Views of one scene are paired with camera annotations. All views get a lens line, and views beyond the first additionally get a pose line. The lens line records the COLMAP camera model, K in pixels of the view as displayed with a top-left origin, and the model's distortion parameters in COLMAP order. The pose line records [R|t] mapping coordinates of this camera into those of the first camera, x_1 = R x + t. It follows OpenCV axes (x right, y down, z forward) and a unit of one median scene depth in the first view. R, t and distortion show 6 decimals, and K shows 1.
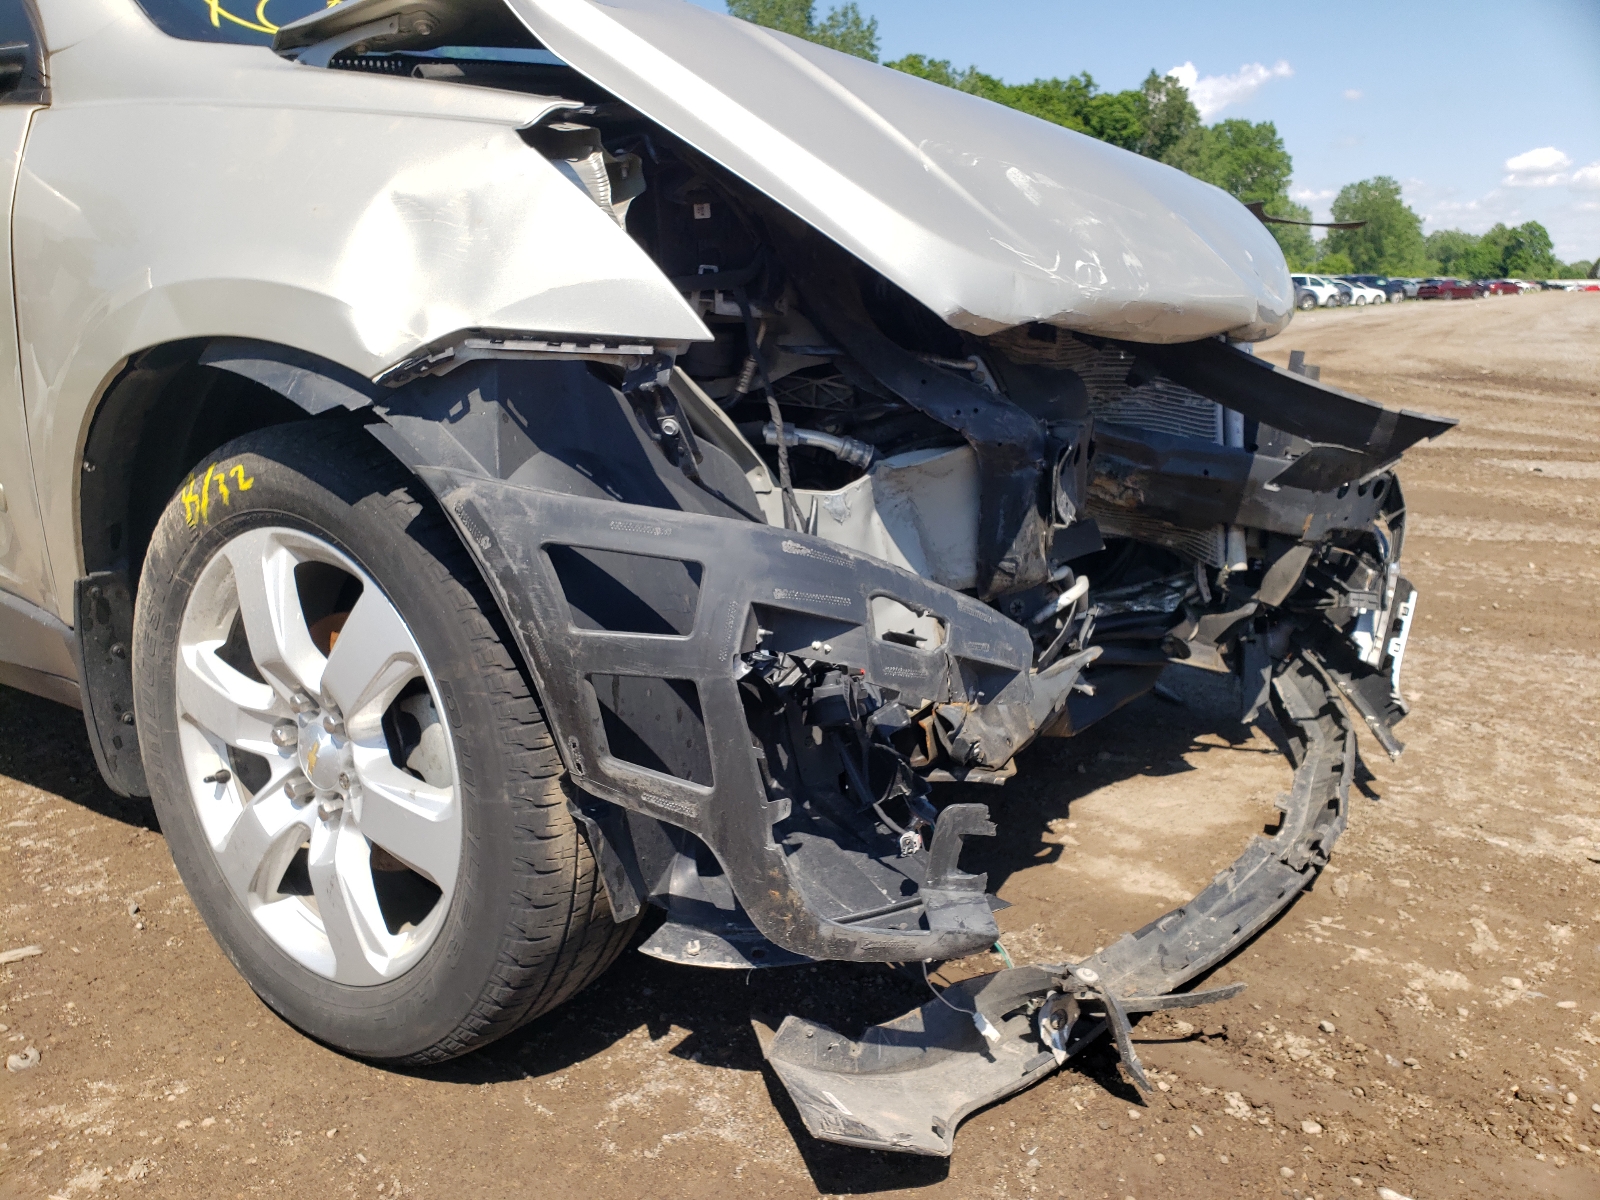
lens RADIAL K [[1349.9, 0, 800.0], [0, 1349.9, 600.0], [0, 0, 1]] dist [0.095423, -0.166704]
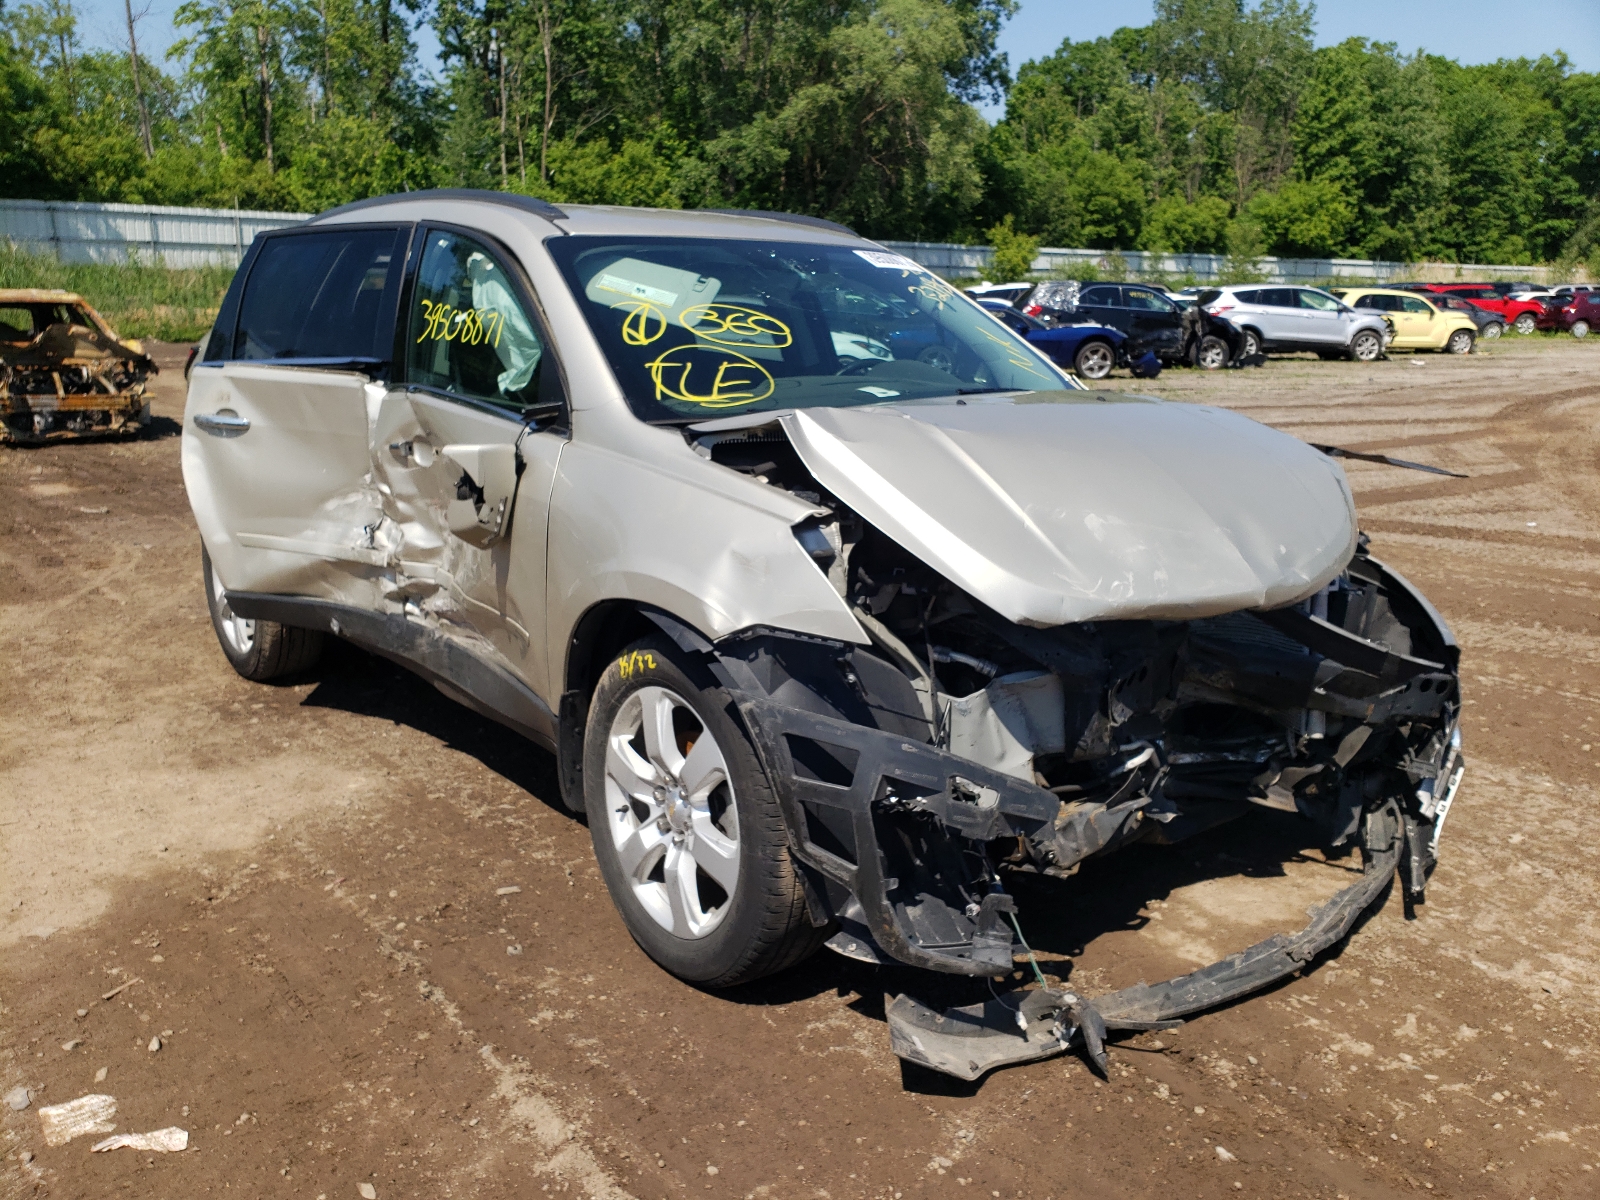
lens RADIAL K [[1227.7, 0, 800.0], [0, 1227.7, 600.0], [0, 0, 1]] dist [0.024120, -0.009054]
pose [[0.961957, 0.084382, -0.259842, 0.217322], [-0.089827, 0.995915, -0.009132, -0.169351], [0.258010, 0.032126, 0.965608, -0.568335]]
